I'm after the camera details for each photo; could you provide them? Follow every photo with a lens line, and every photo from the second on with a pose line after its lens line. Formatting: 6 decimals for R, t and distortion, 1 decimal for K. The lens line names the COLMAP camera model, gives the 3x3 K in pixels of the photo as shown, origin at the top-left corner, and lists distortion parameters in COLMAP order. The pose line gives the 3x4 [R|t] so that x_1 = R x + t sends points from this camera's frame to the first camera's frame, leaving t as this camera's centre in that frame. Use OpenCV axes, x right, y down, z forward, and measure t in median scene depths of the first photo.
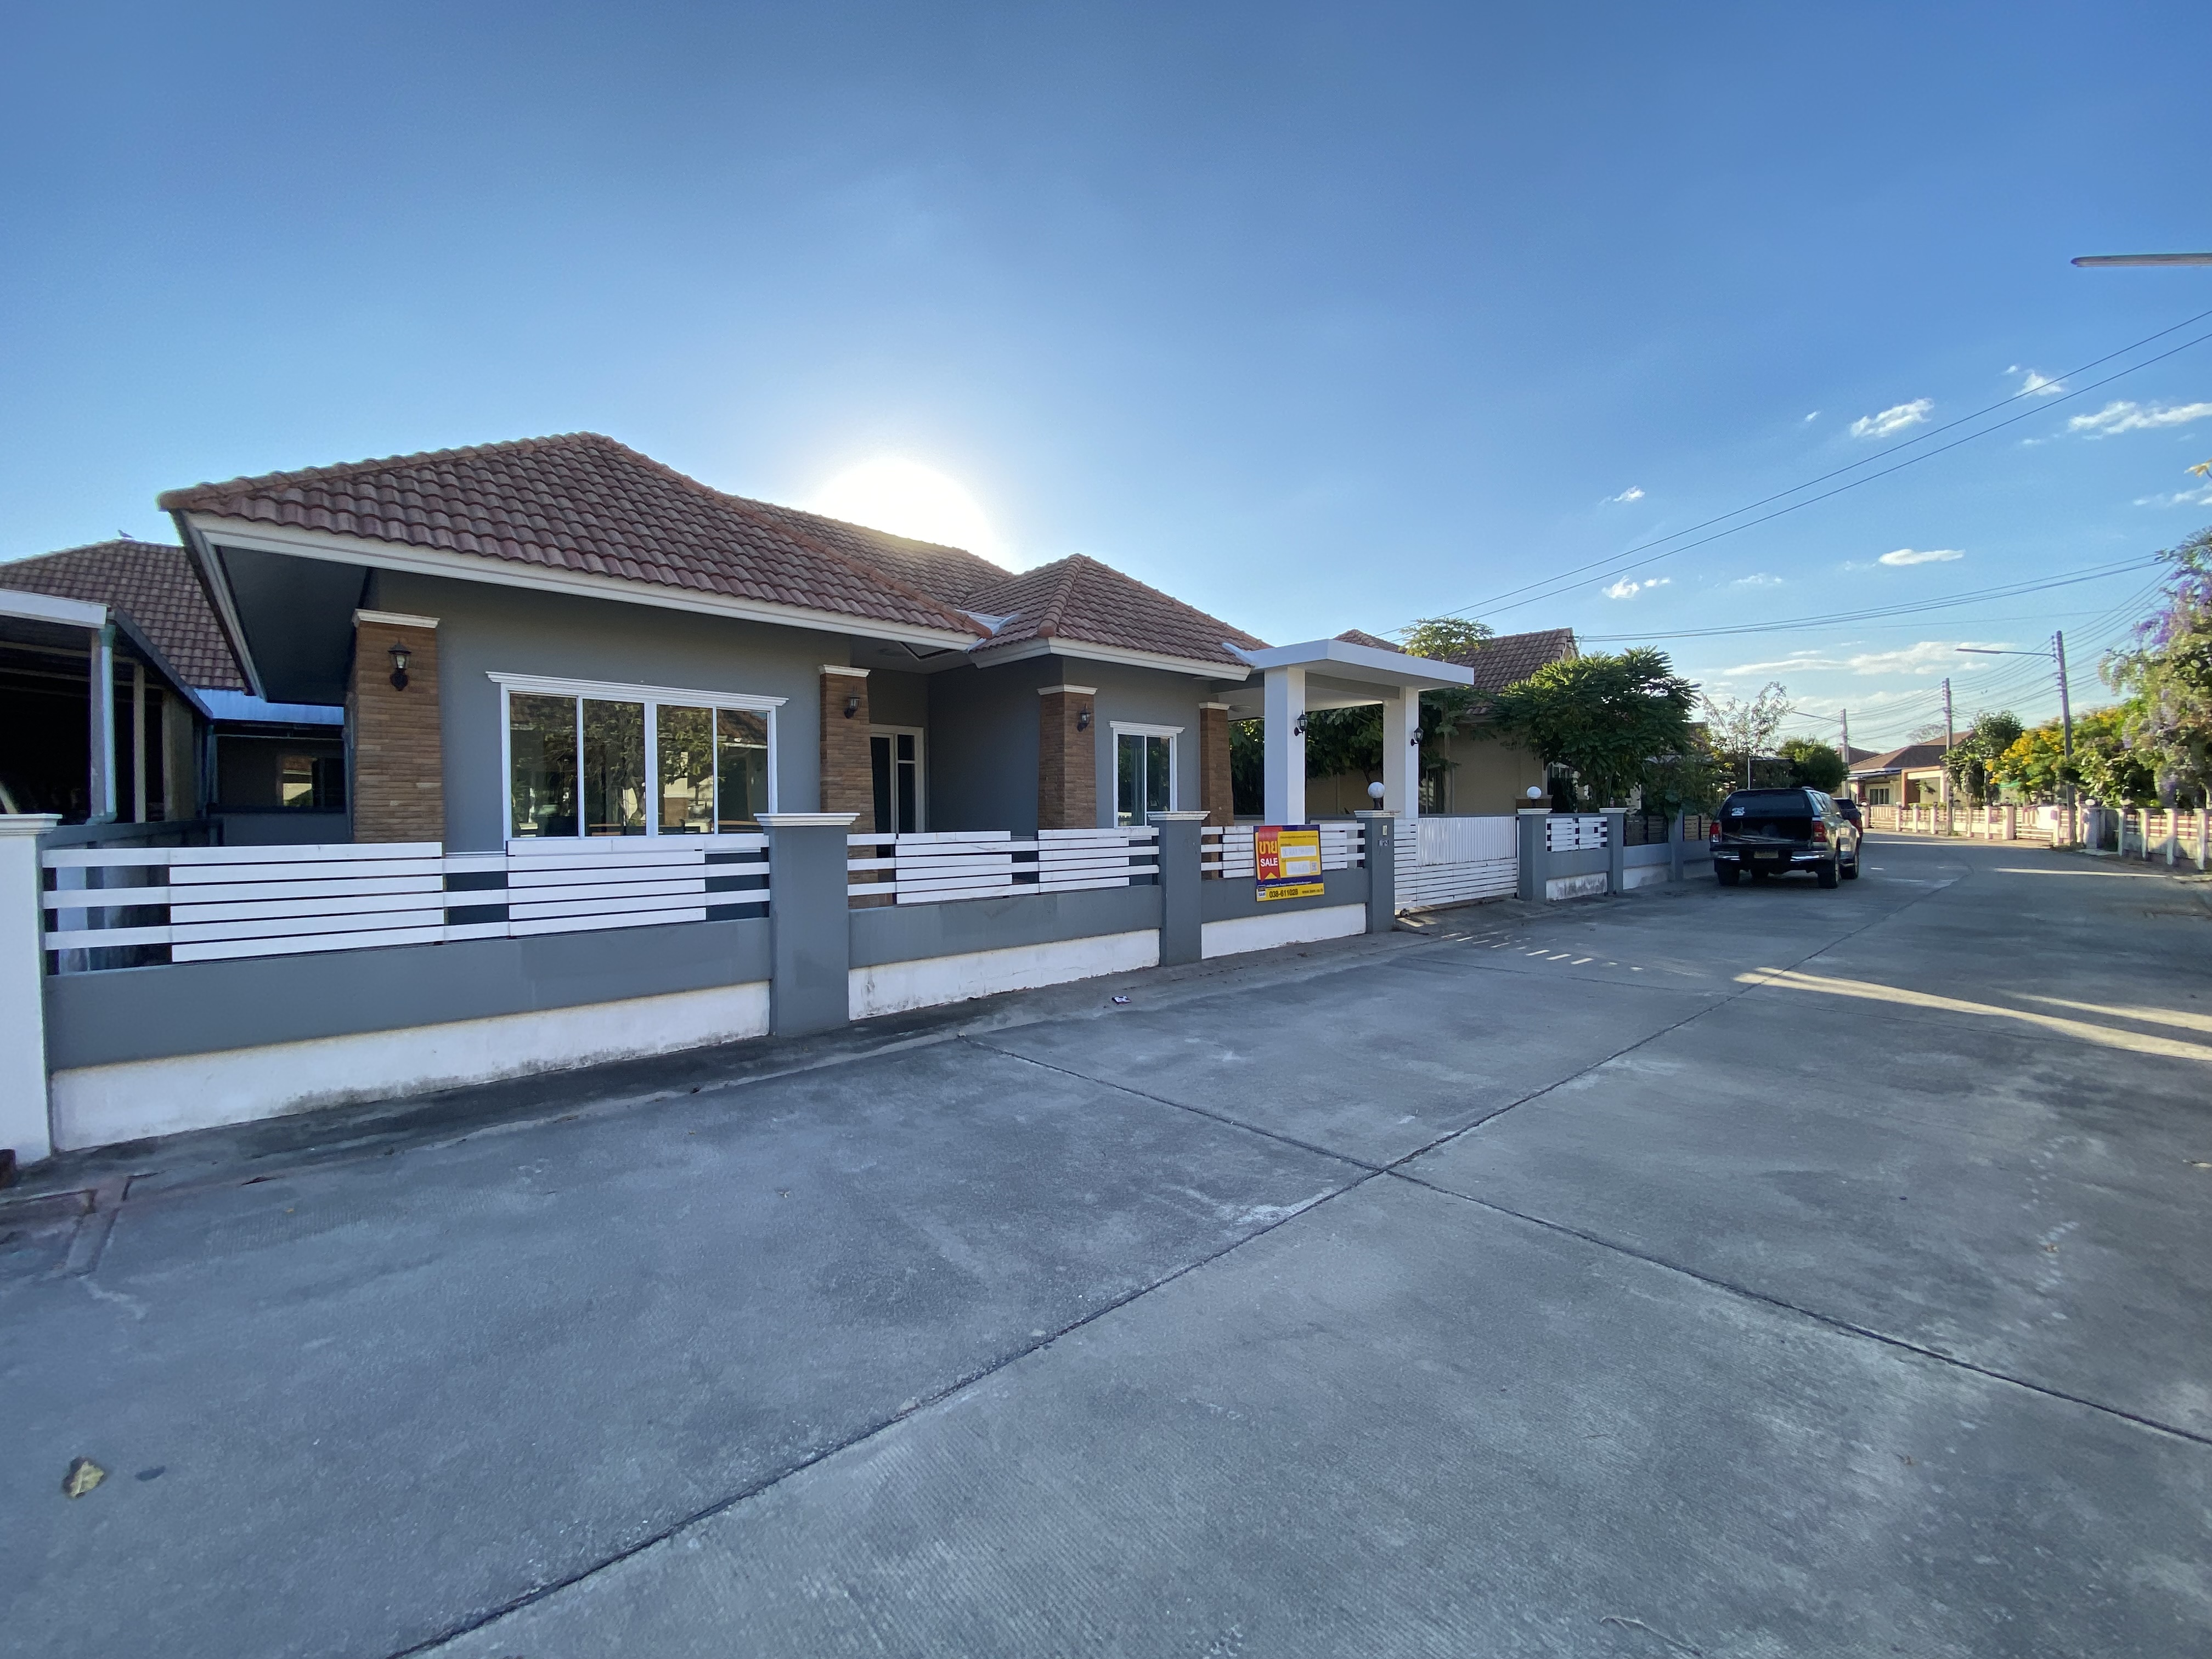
lens RADIAL K [[895.6, 0, 1106.0], [0, 895.6, 829.5], [0, 0, 1]] dist [0.021074, -0.020228]
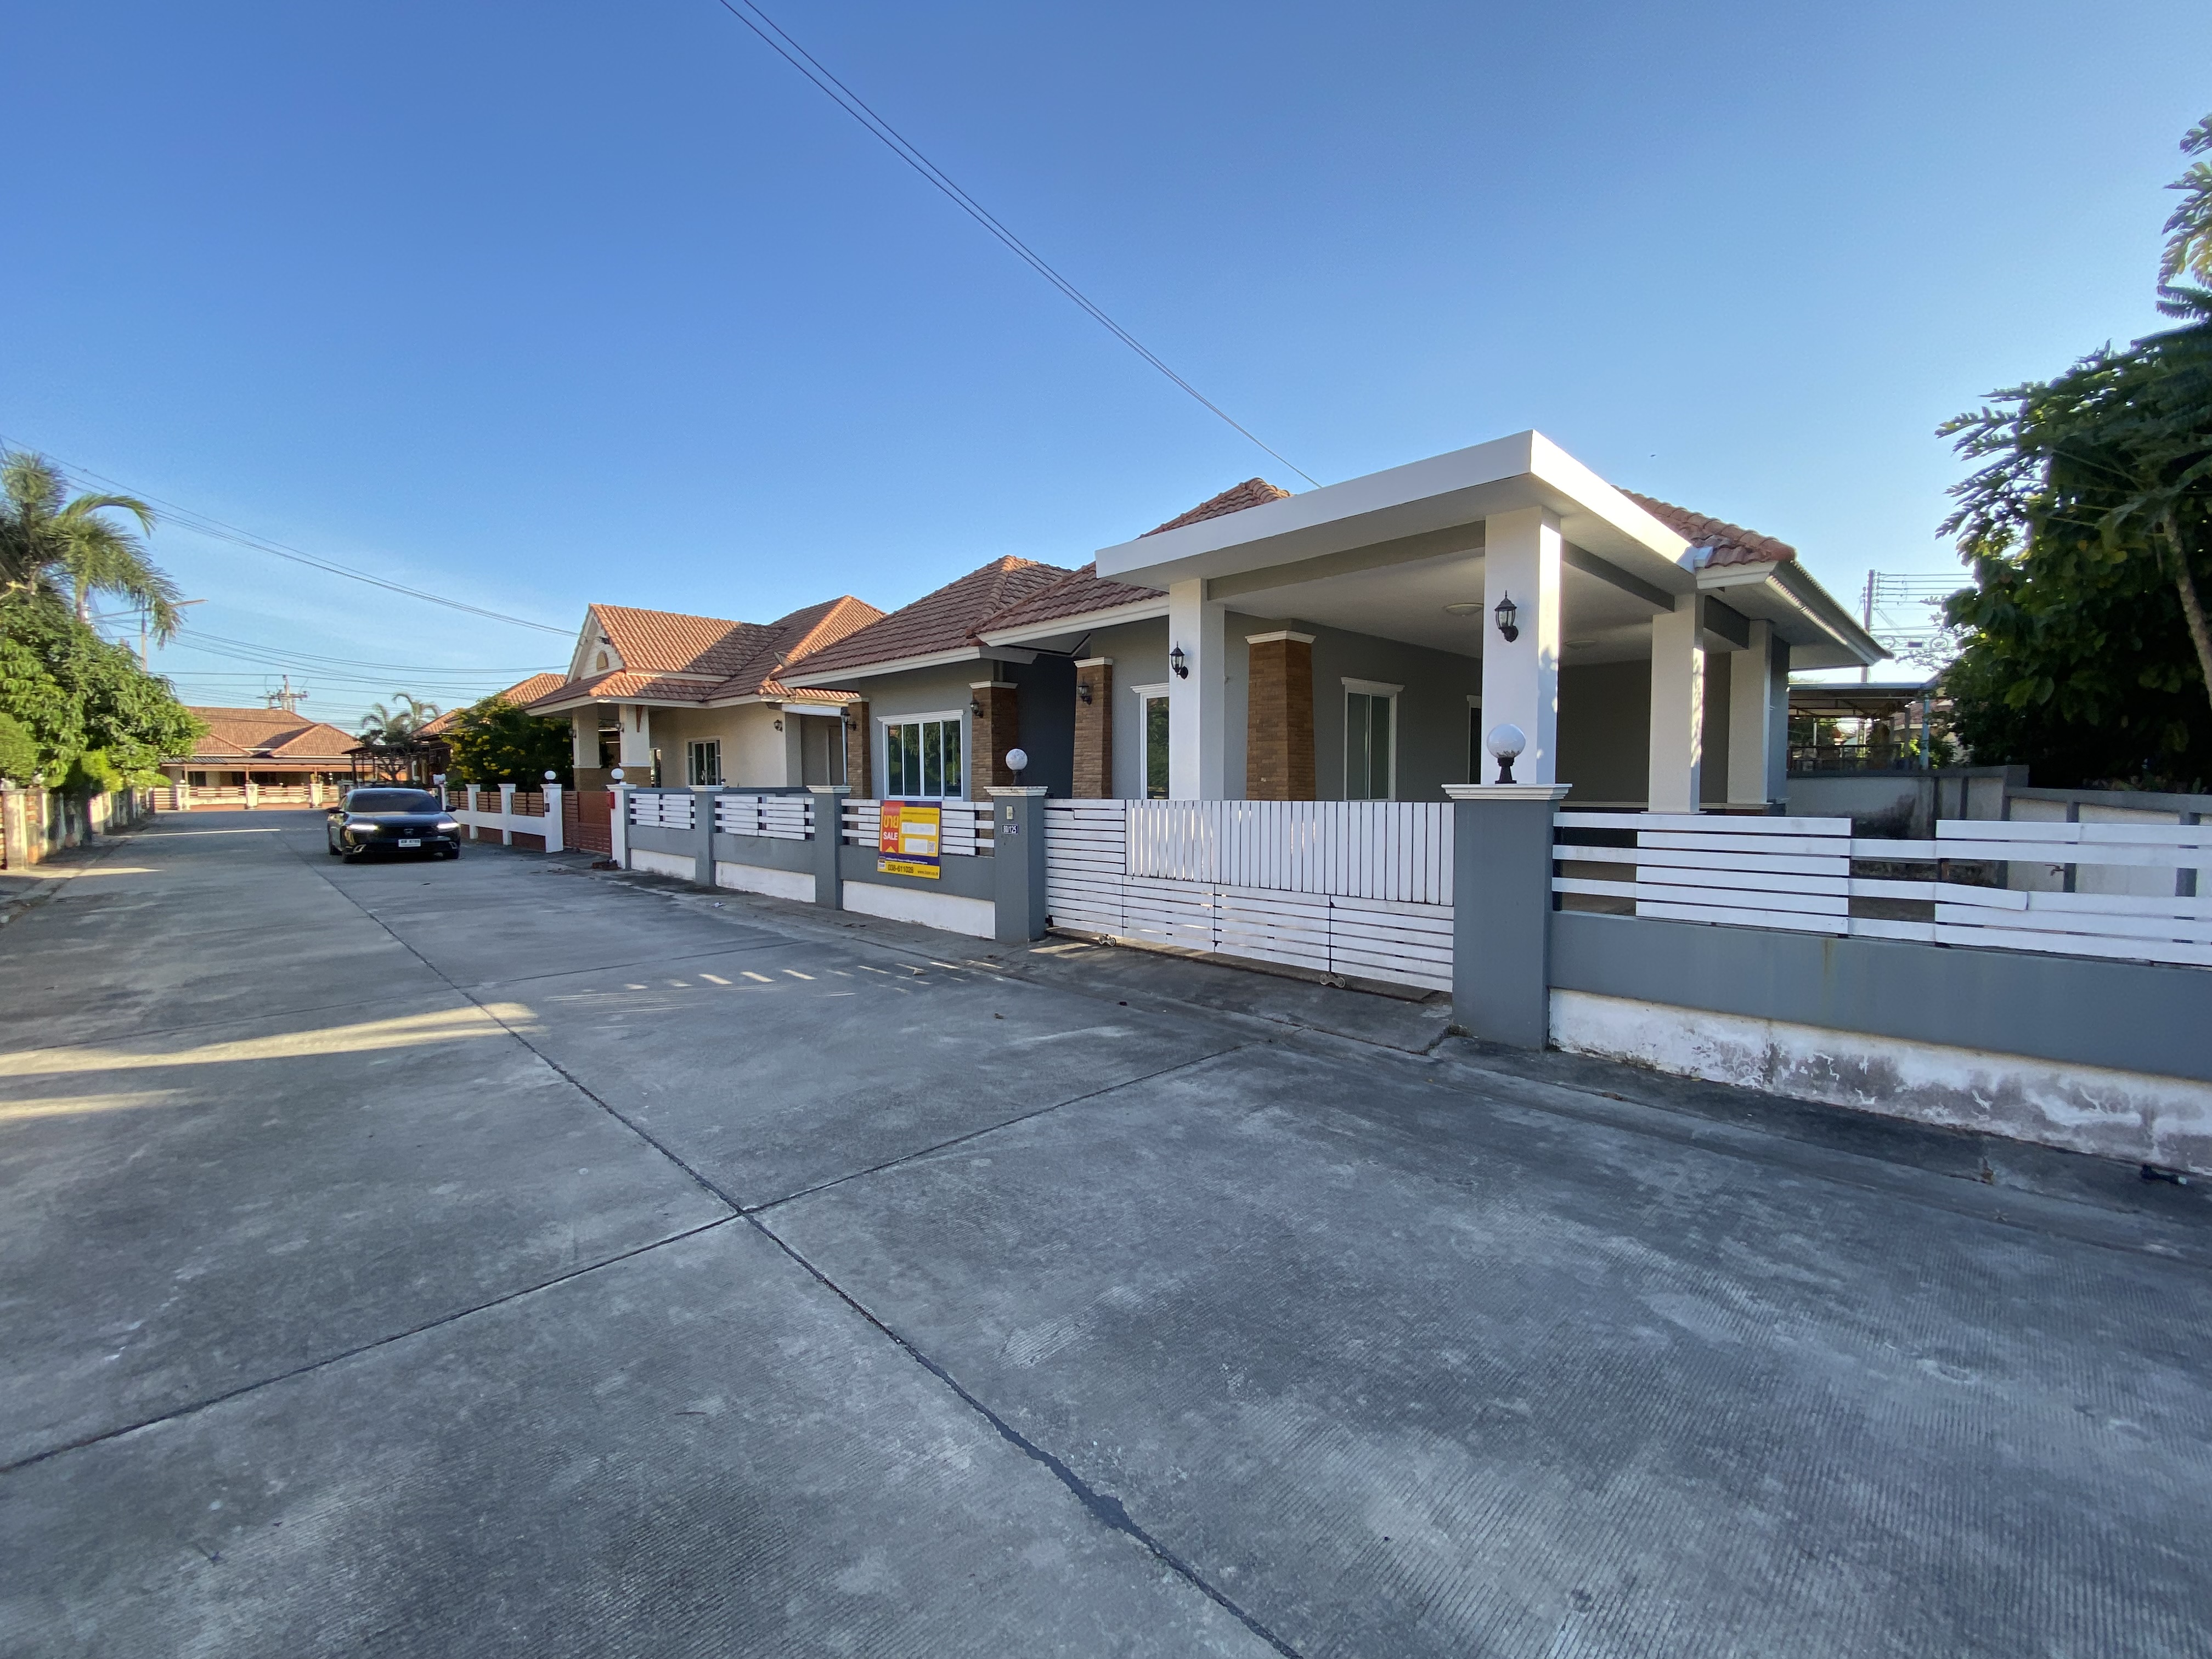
lens RADIAL K [[895.6, 0, 1106.0], [0, 895.6, 829.5], [0, 0, 1]] dist [0.021074, -0.020228]
pose [[0.052899, 0.062482, -0.996643, 1.556047], [-0.012623, 0.998003, 0.061897, -0.048692], [0.998520, 0.009306, 0.053582, 1.513123]]
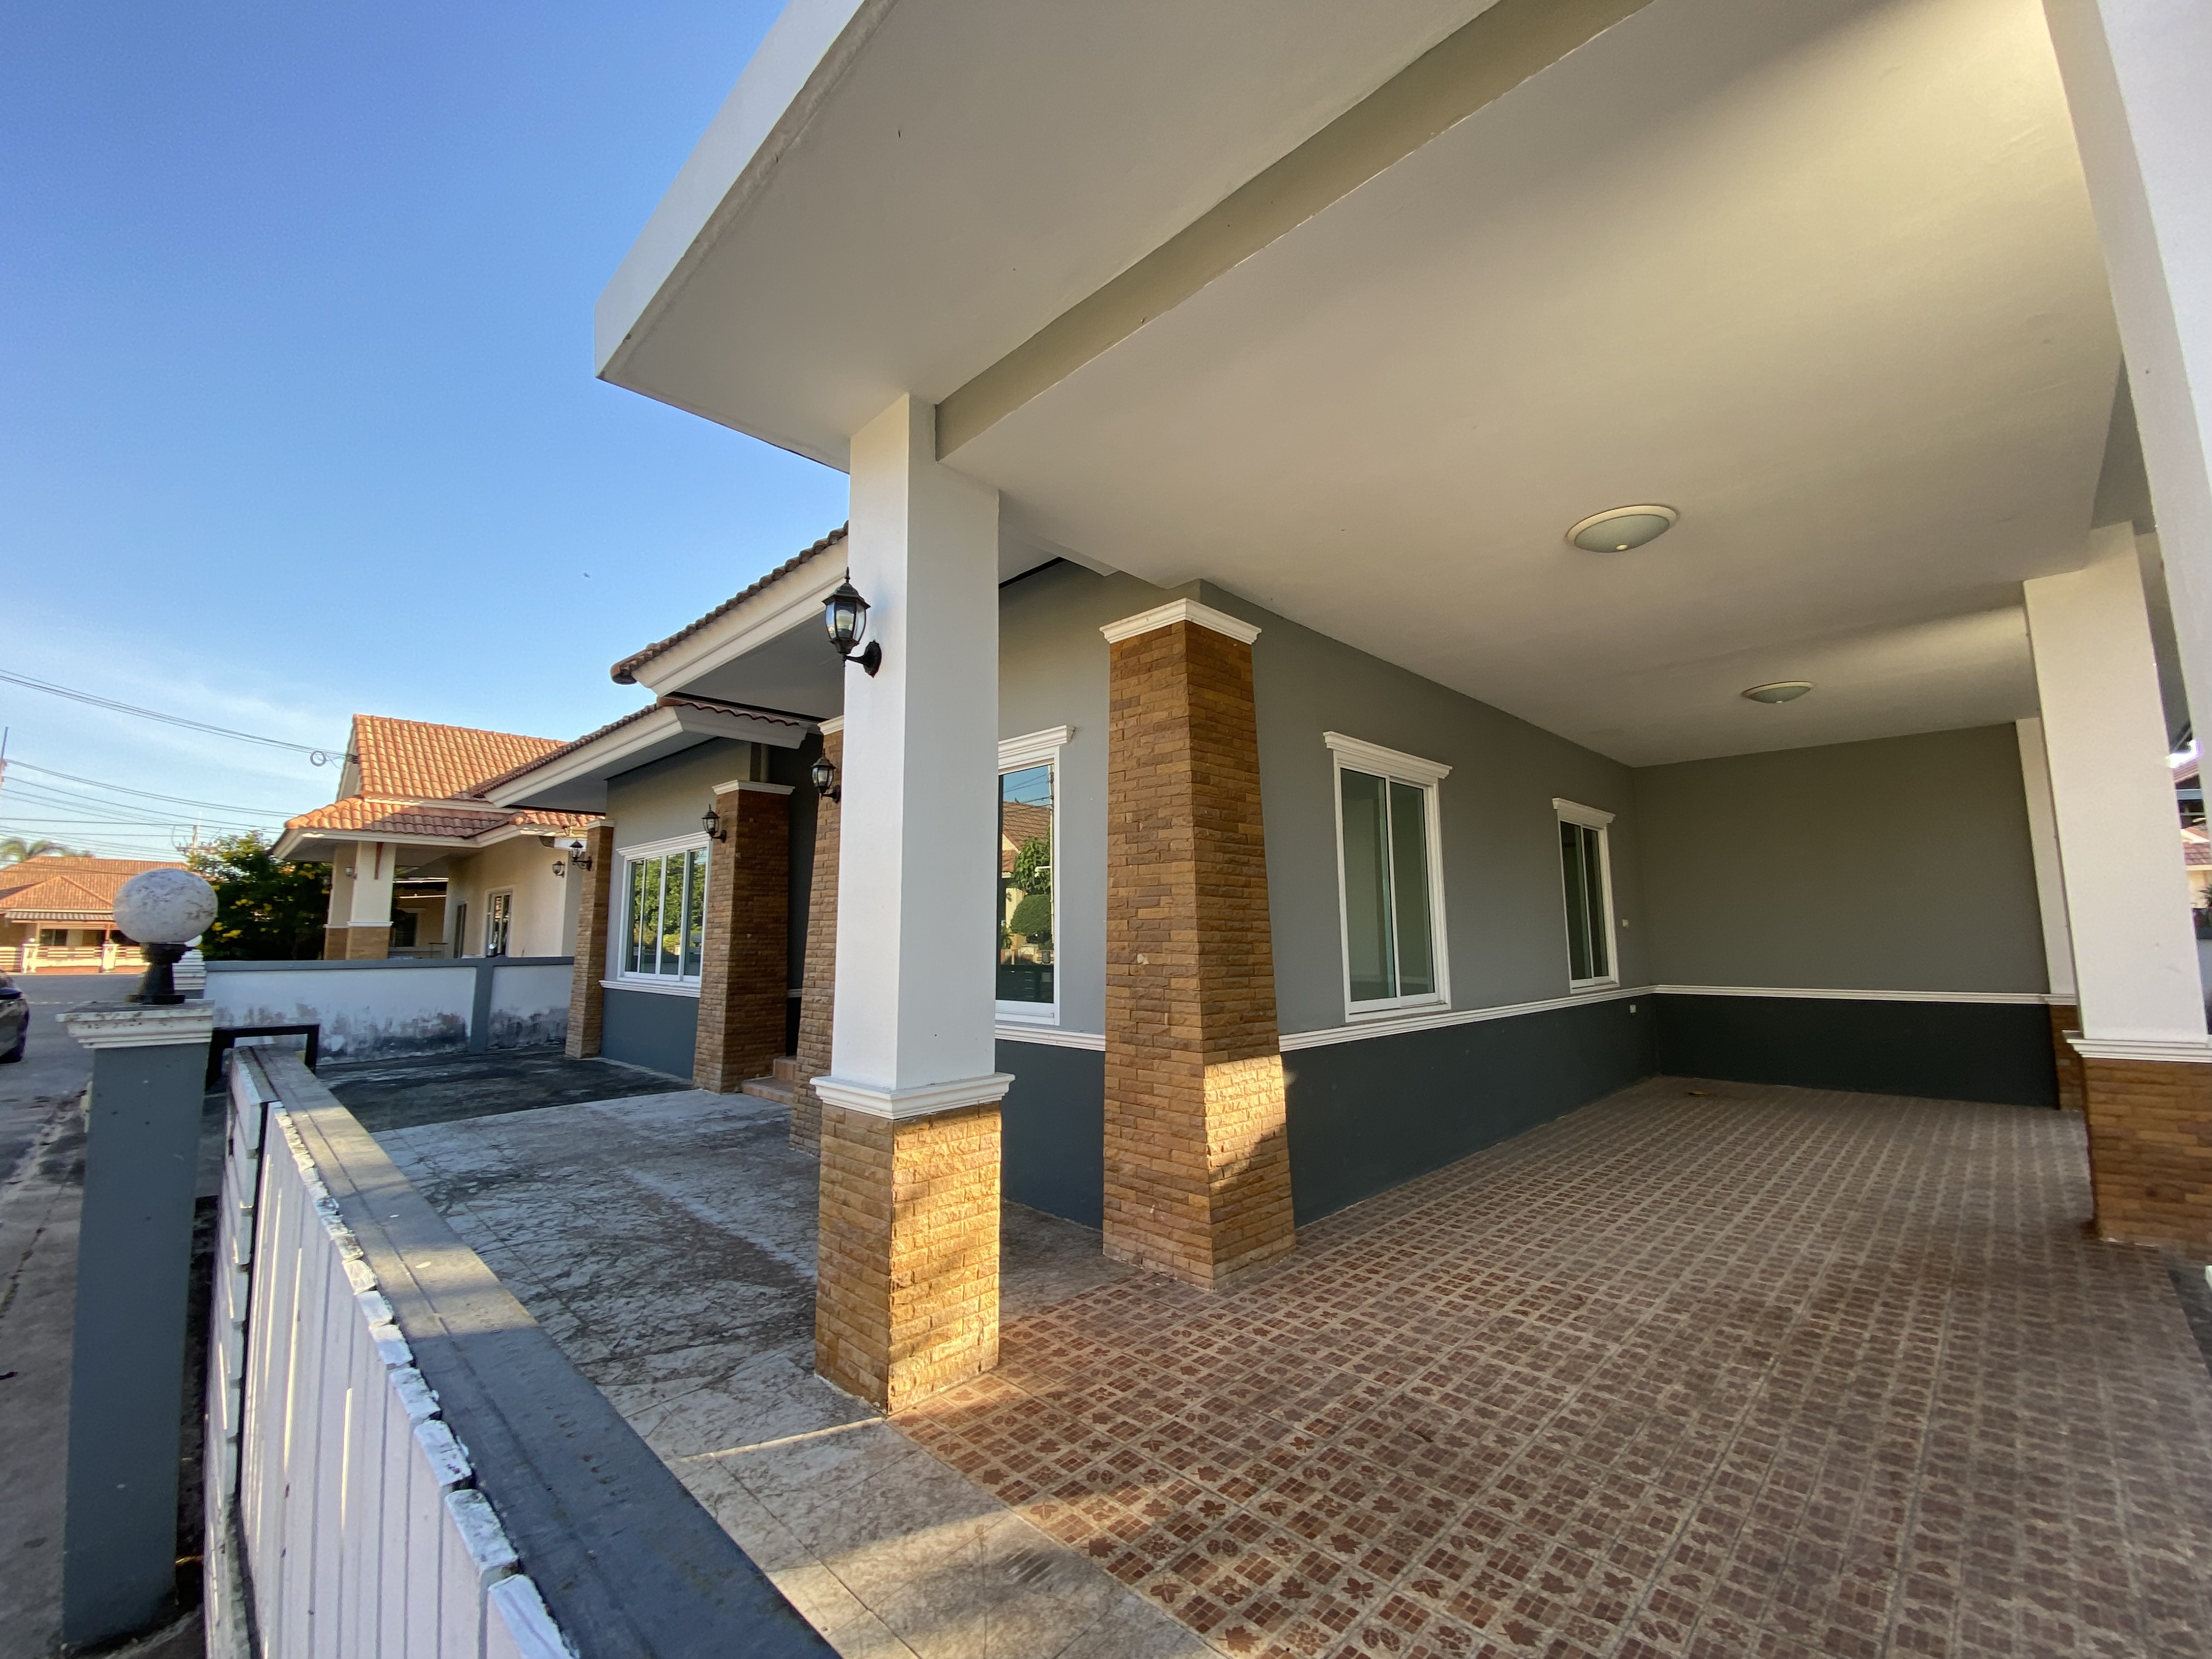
lens RADIAL K [[895.6, 0, 1106.0], [0, 895.6, 829.5], [0, 0, 1]] dist [0.021074, -0.020228]
pose [[0.054504, -0.115803, -0.991776, 0.764975], [-0.015290, 0.993039, -0.116790, -0.057121], [0.998396, 0.021530, 0.052354, 1.770955]]
